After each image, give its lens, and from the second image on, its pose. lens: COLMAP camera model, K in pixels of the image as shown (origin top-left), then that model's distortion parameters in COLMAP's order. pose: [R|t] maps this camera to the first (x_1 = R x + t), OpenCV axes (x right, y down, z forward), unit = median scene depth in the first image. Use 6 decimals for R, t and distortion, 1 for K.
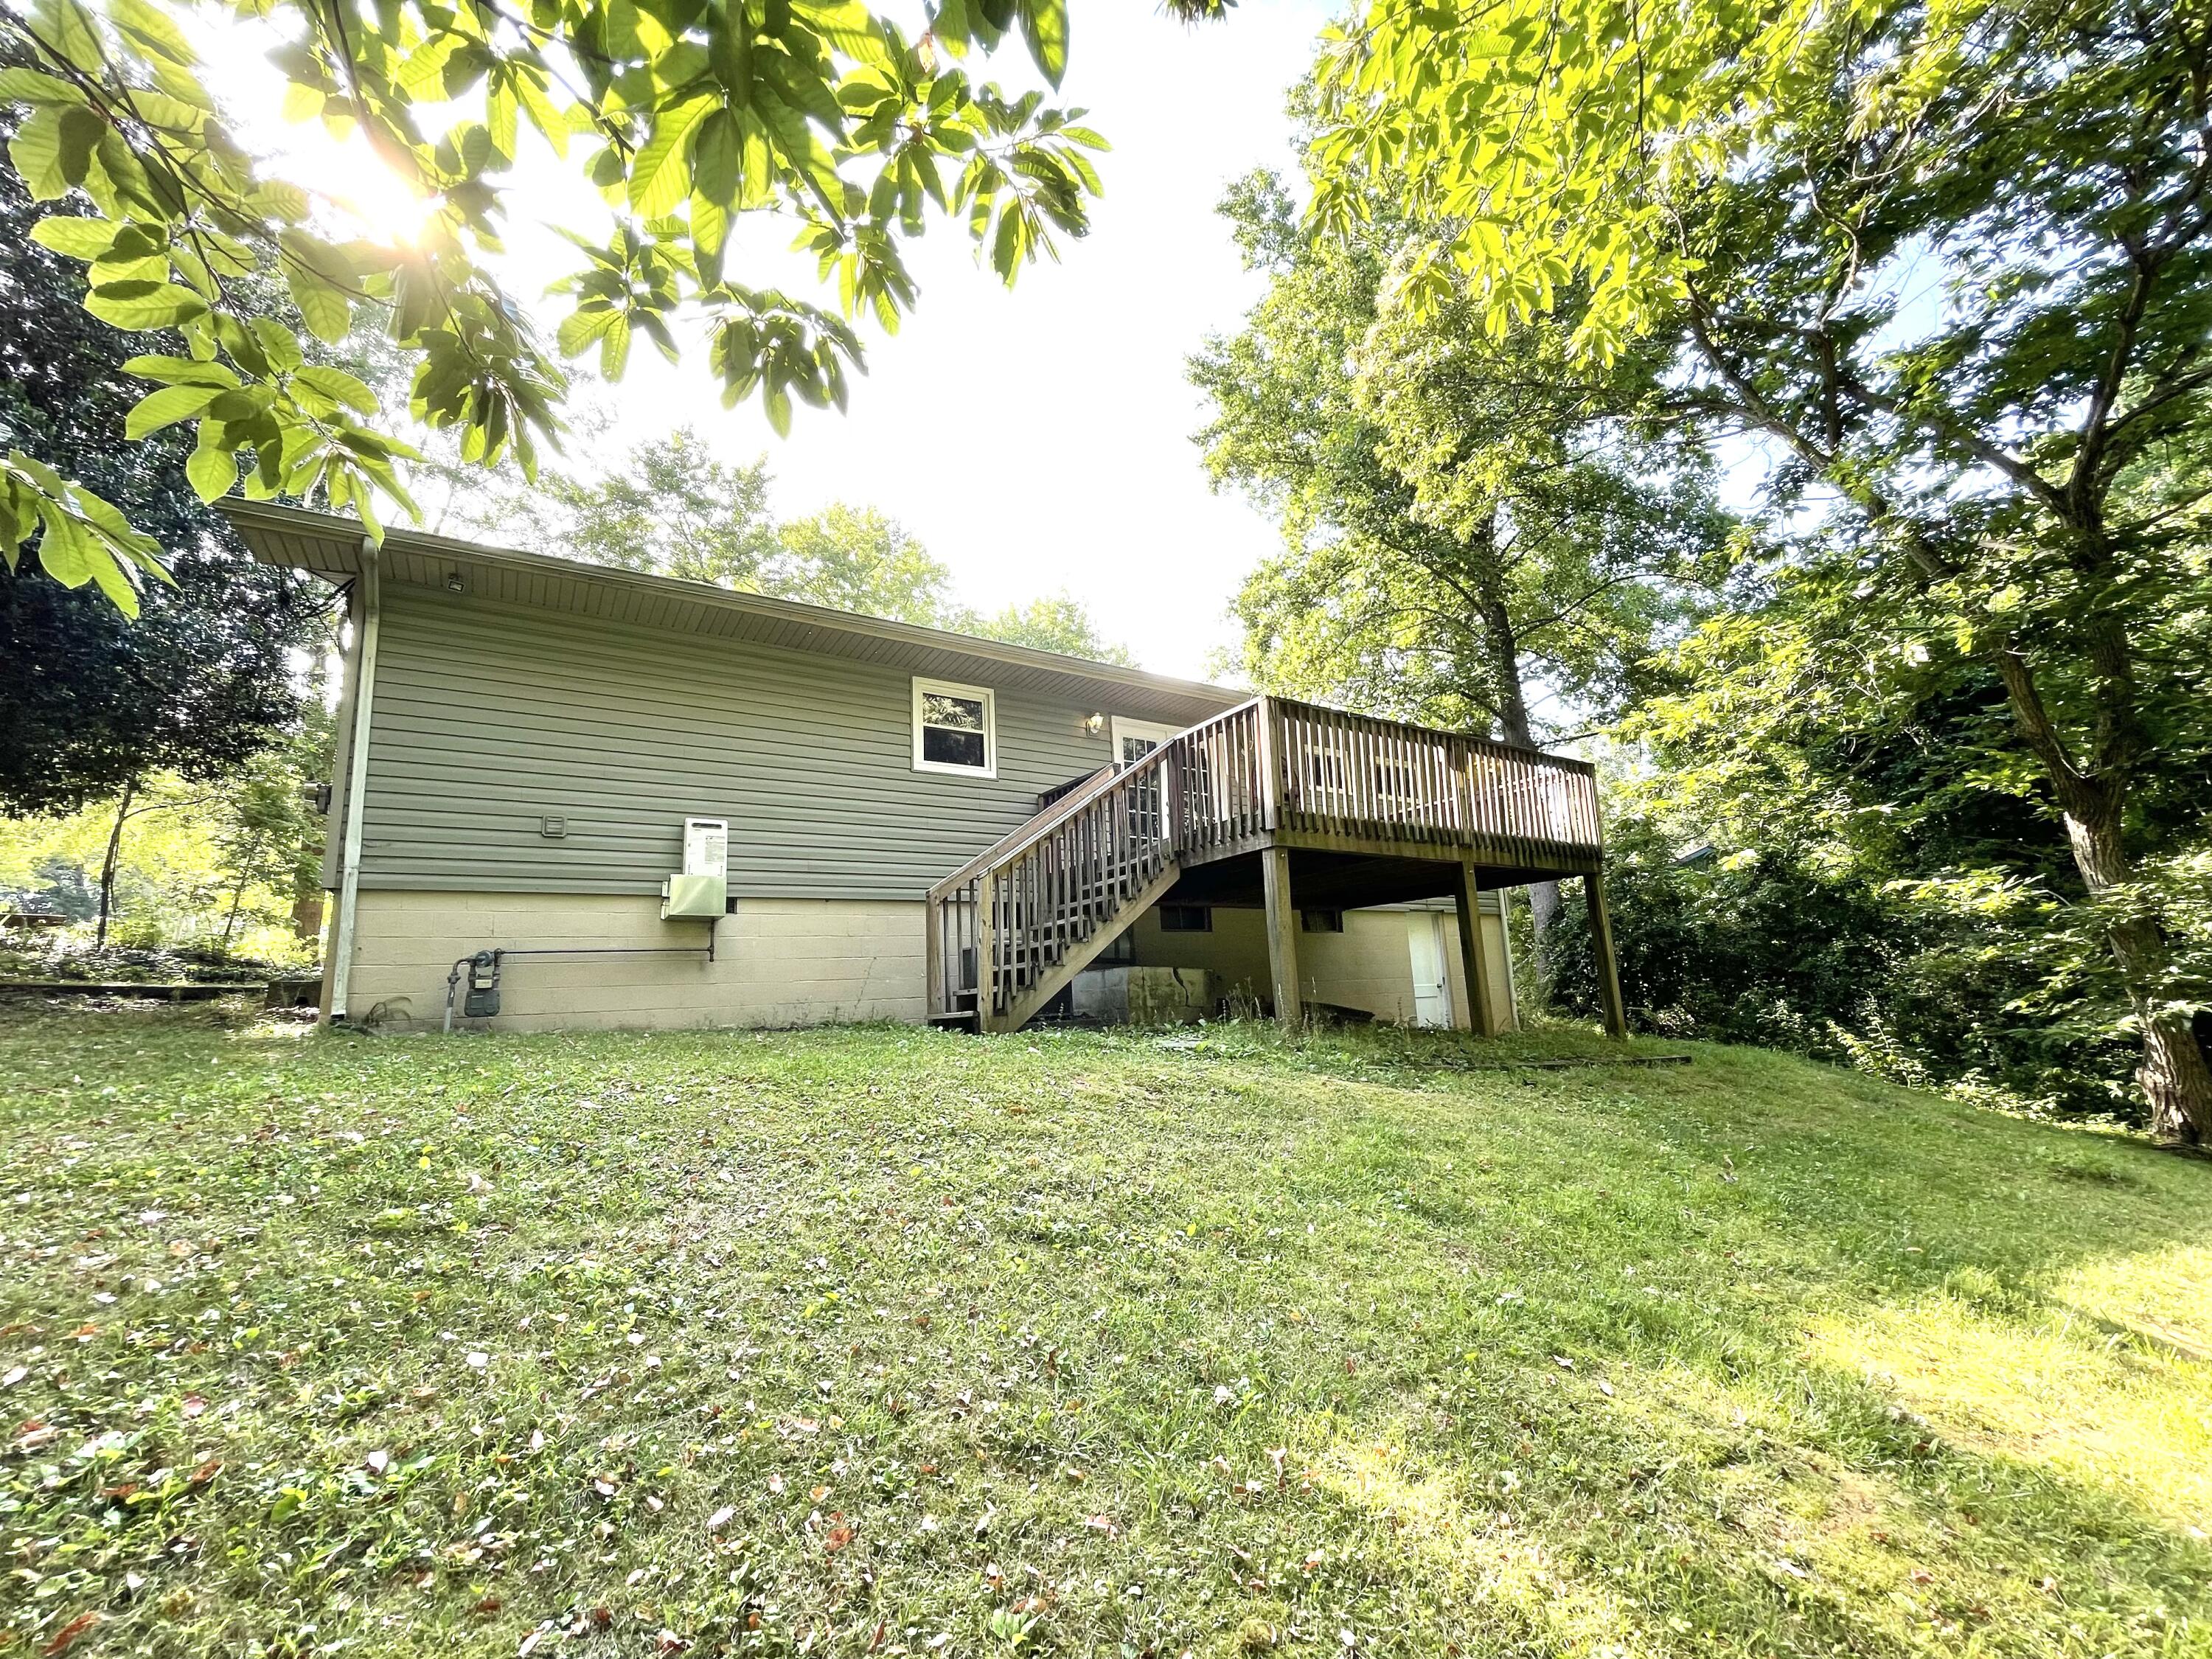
lens RADIAL K [[898.0, 0, 1100.9], [0, 898.0, 835.3], [0, 0, 1]] dist [-0.000581, -0.000092]
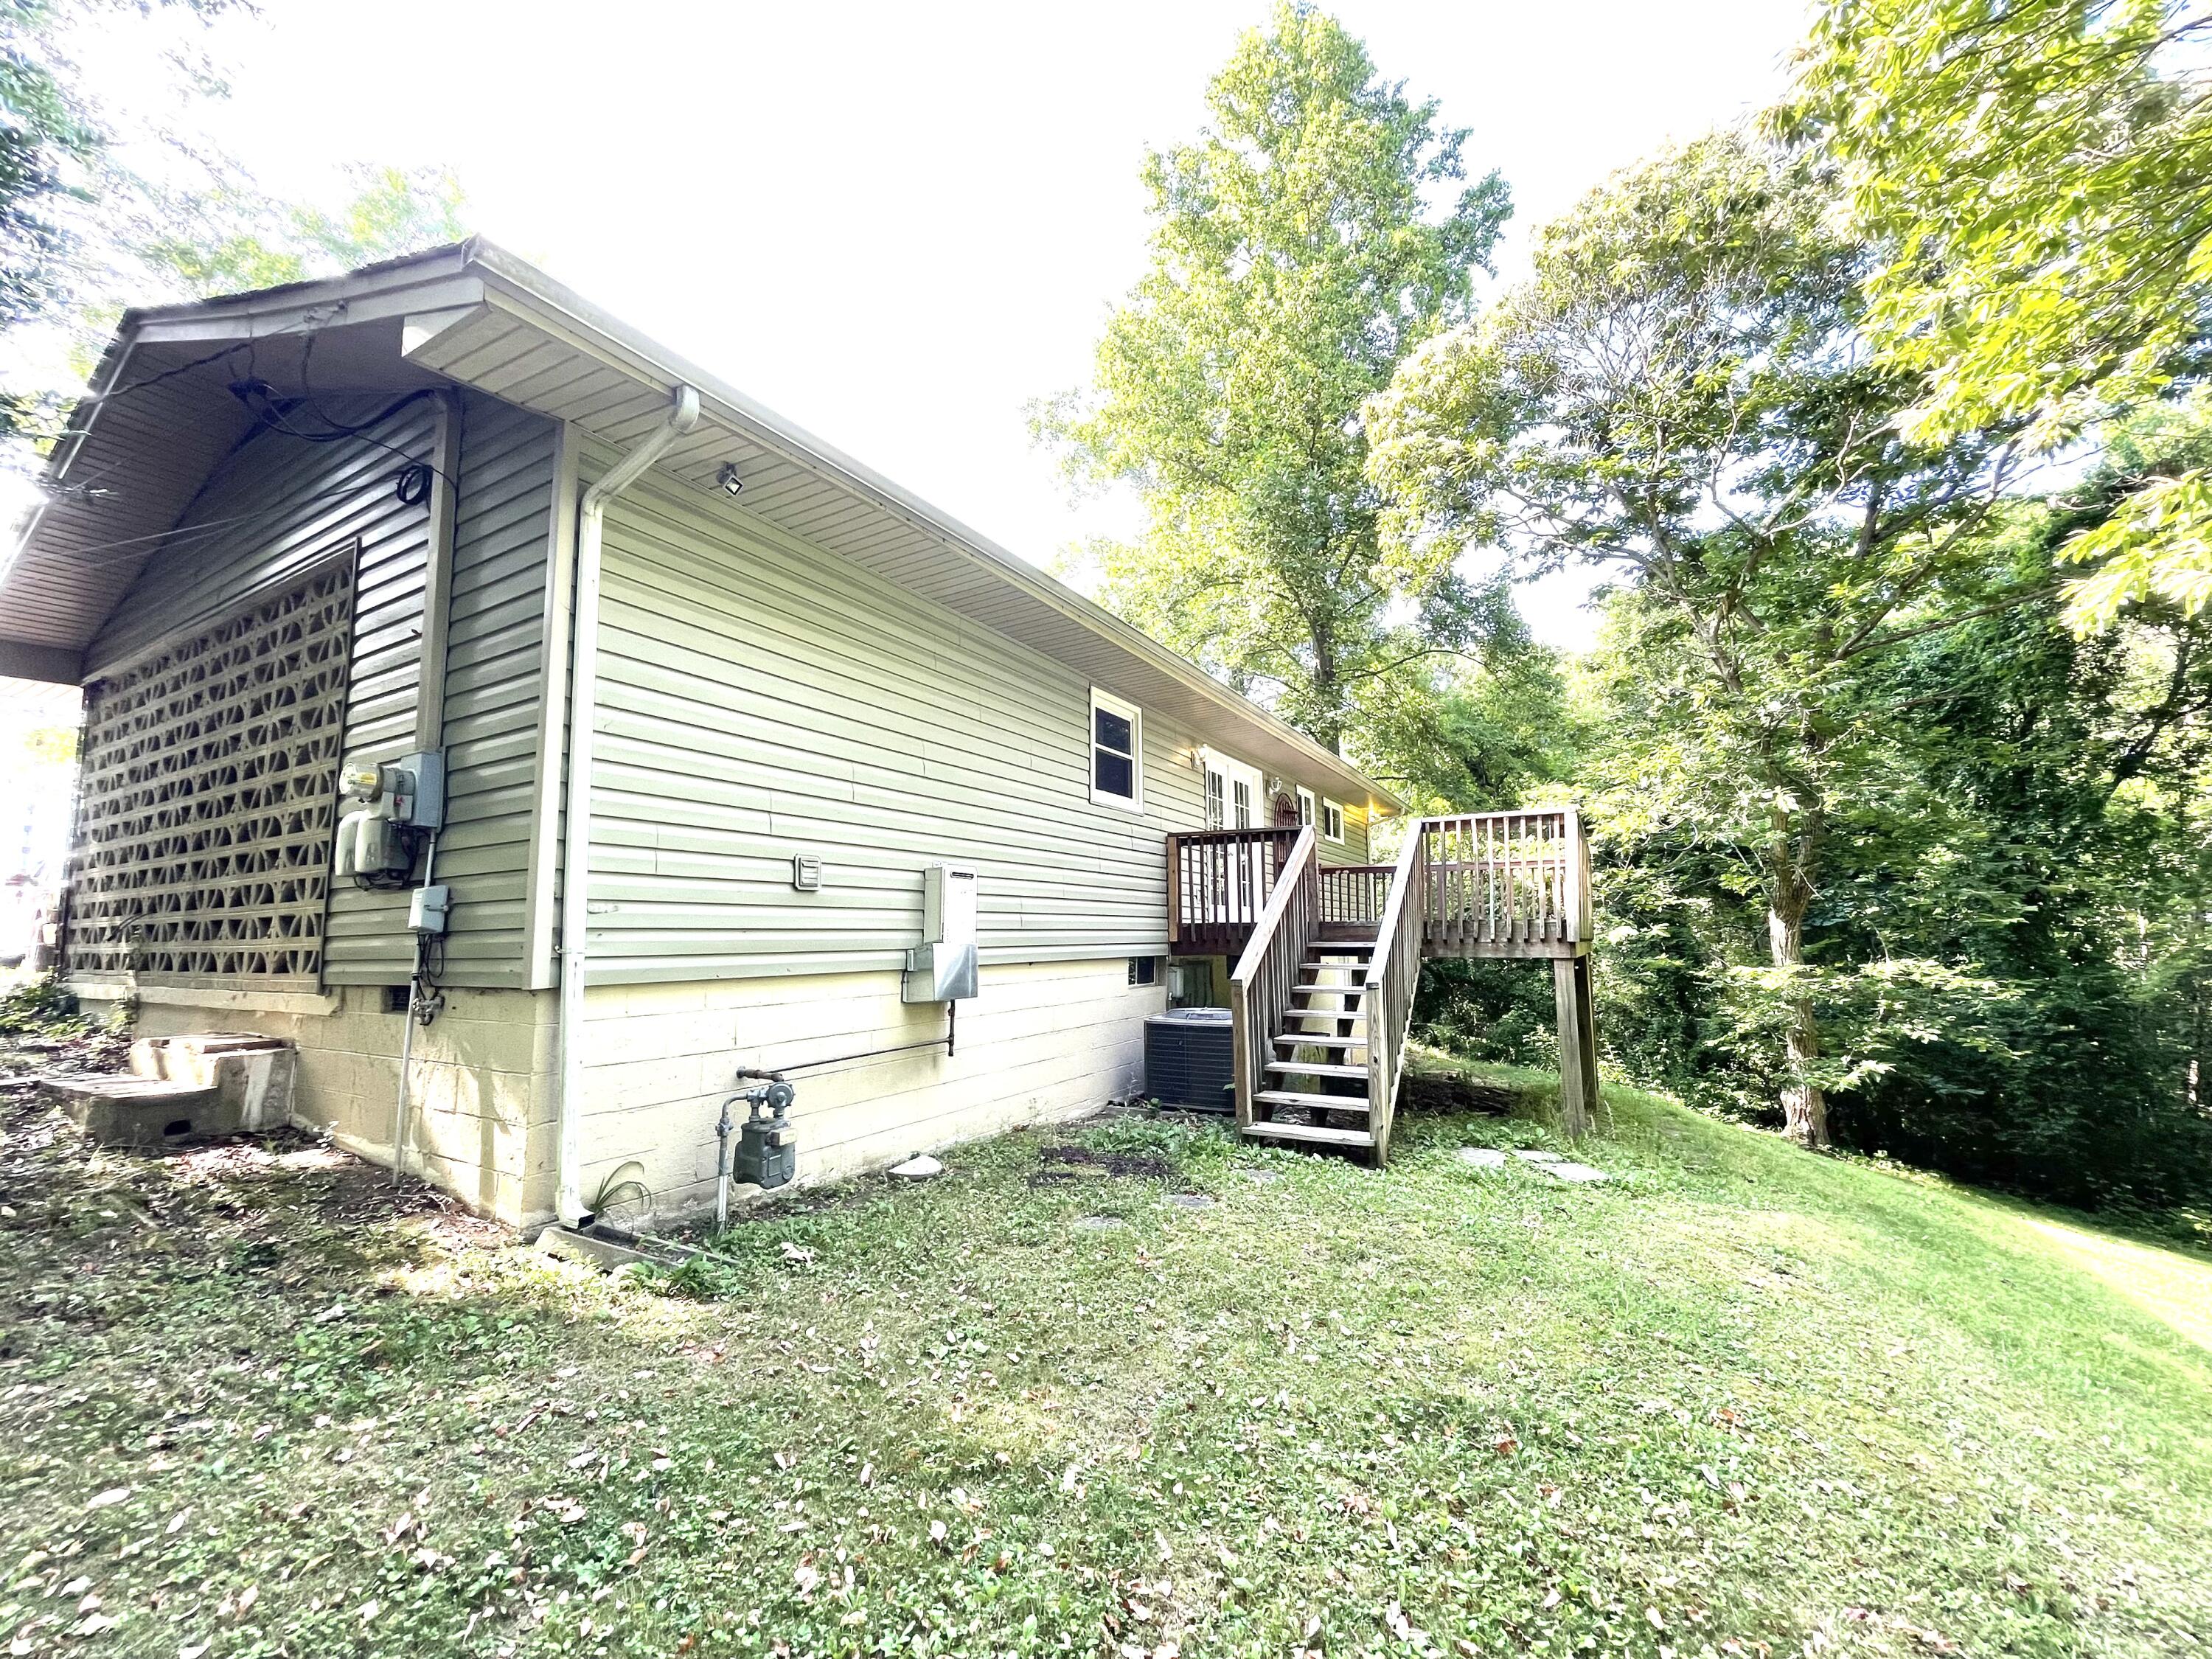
lens RADIAL K [[898.0, 0, 1105.9], [0, 898.0, 829.8], [0, 0, 1]] dist [-0.000581, -0.000092]
pose [[0.893276, 0.100200, 0.438199, -0.699306], [-0.126897, 0.991400, 0.031984, -0.092298], [-0.431226, -0.084176, 0.898309, 0.297797]]
